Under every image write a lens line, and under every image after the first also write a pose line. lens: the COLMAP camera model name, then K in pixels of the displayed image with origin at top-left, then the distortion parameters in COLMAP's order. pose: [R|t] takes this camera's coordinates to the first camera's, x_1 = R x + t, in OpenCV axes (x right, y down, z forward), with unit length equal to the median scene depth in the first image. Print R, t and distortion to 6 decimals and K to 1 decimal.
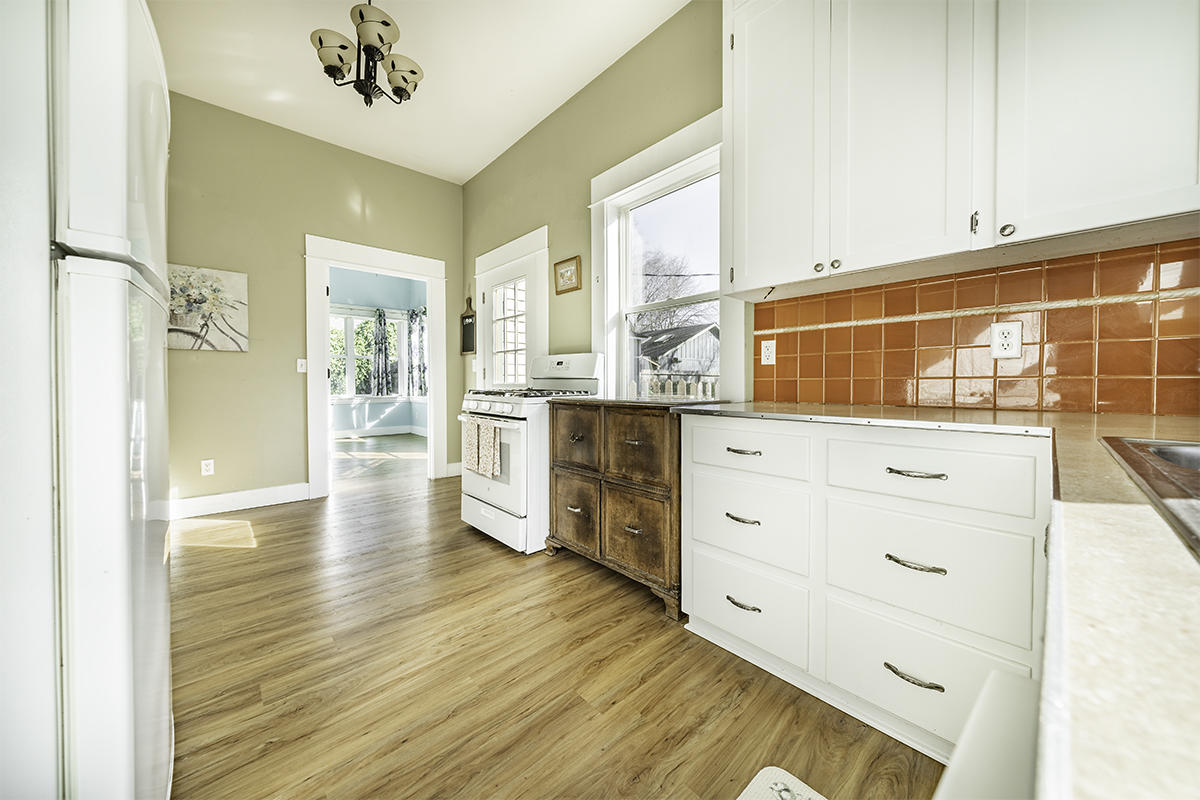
lens RADIAL K [[417.4, 0, 599.8], [0, 417.4, 387.9], [0, 0, 1]] dist [0.001059, 0.000002]
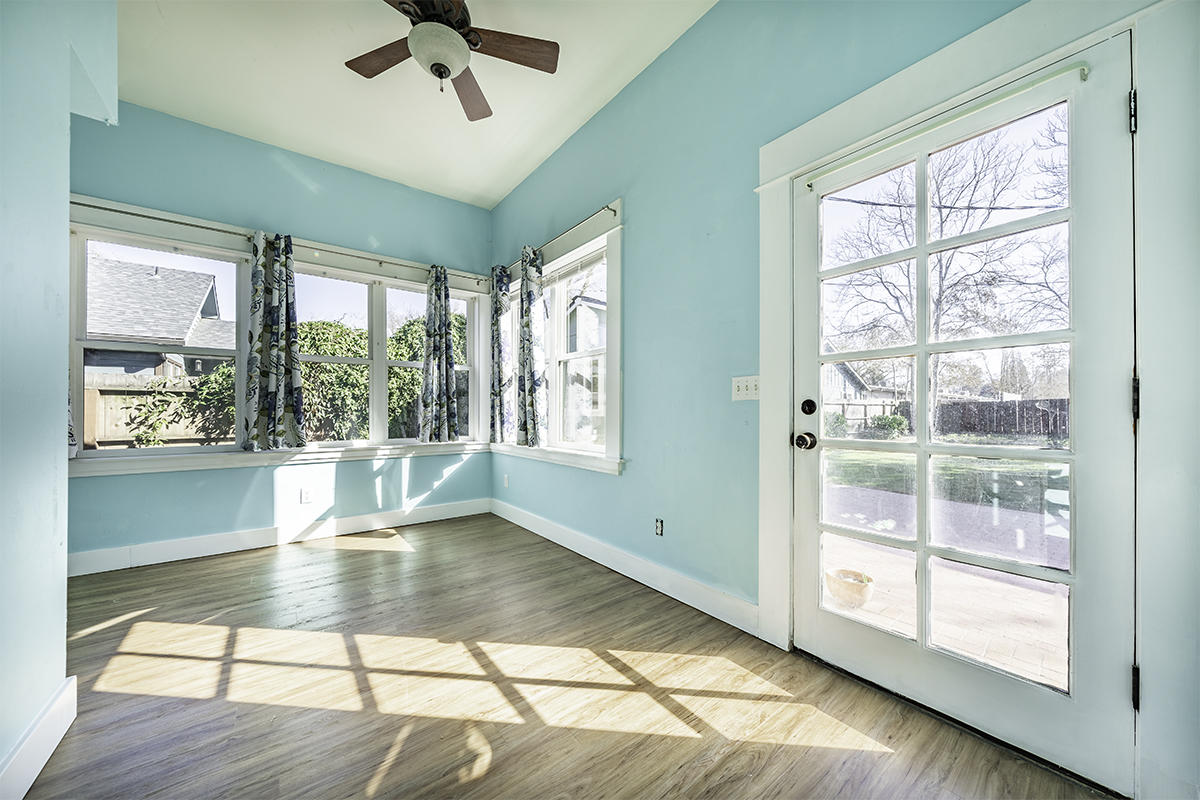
lens RADIAL K [[417.4, 0, 599.8], [0, 417.4, 412.0], [0, 0, 1]] dist [0.001059, 0.000002]
pose [[0.996314, 0.009537, -0.085253, -0.291149], [-0.011905, 0.999556, -0.027307, -0.004591], [0.084955, 0.028222, 0.995985, 0.526885]]
